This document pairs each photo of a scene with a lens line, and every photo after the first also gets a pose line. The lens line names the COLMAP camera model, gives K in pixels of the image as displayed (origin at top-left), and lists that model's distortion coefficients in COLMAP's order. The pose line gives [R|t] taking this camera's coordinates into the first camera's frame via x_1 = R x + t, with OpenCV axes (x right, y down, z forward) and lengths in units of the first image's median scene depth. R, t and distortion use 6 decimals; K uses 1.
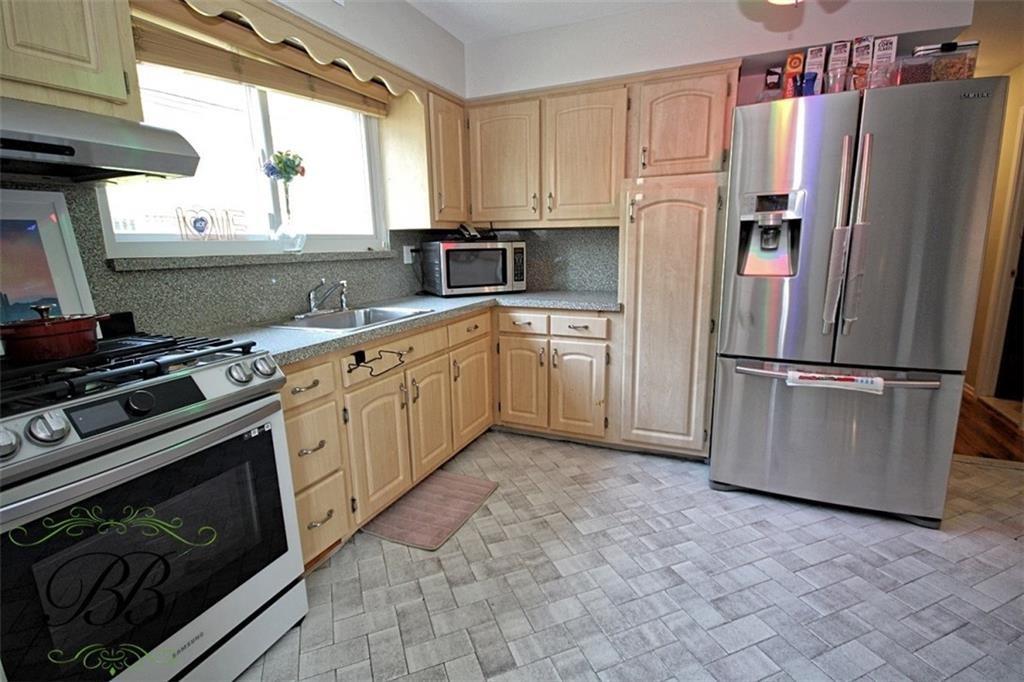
lens RADIAL K [[482.6, 0, 516.0], [0, 482.6, 340.9], [0, 0, 1]] dist [0.015027, -0.012360]
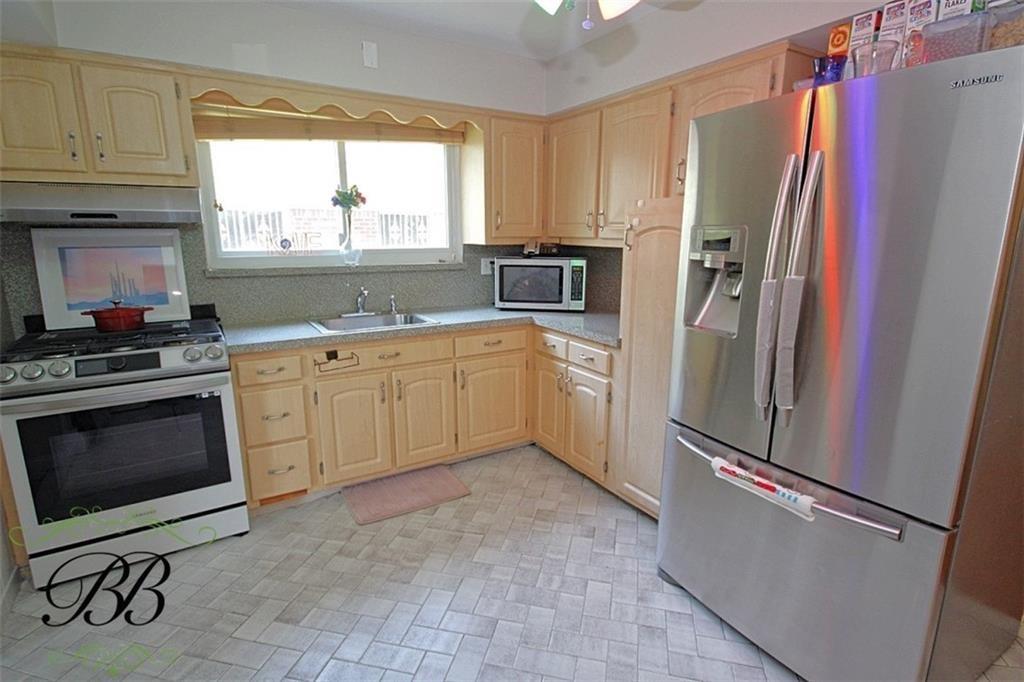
lens RADIAL K [[508.0, 0, 510.0], [0, 508.0, 343.4], [0, 0, 1]] dist [0.001044, -0.001019]
pose [[0.825748, 0.140281, -0.546316, 0.605872], [-0.132407, 0.989723, 0.054006, -0.100314], [0.548278, 0.027741, 0.835836, 0.114758]]
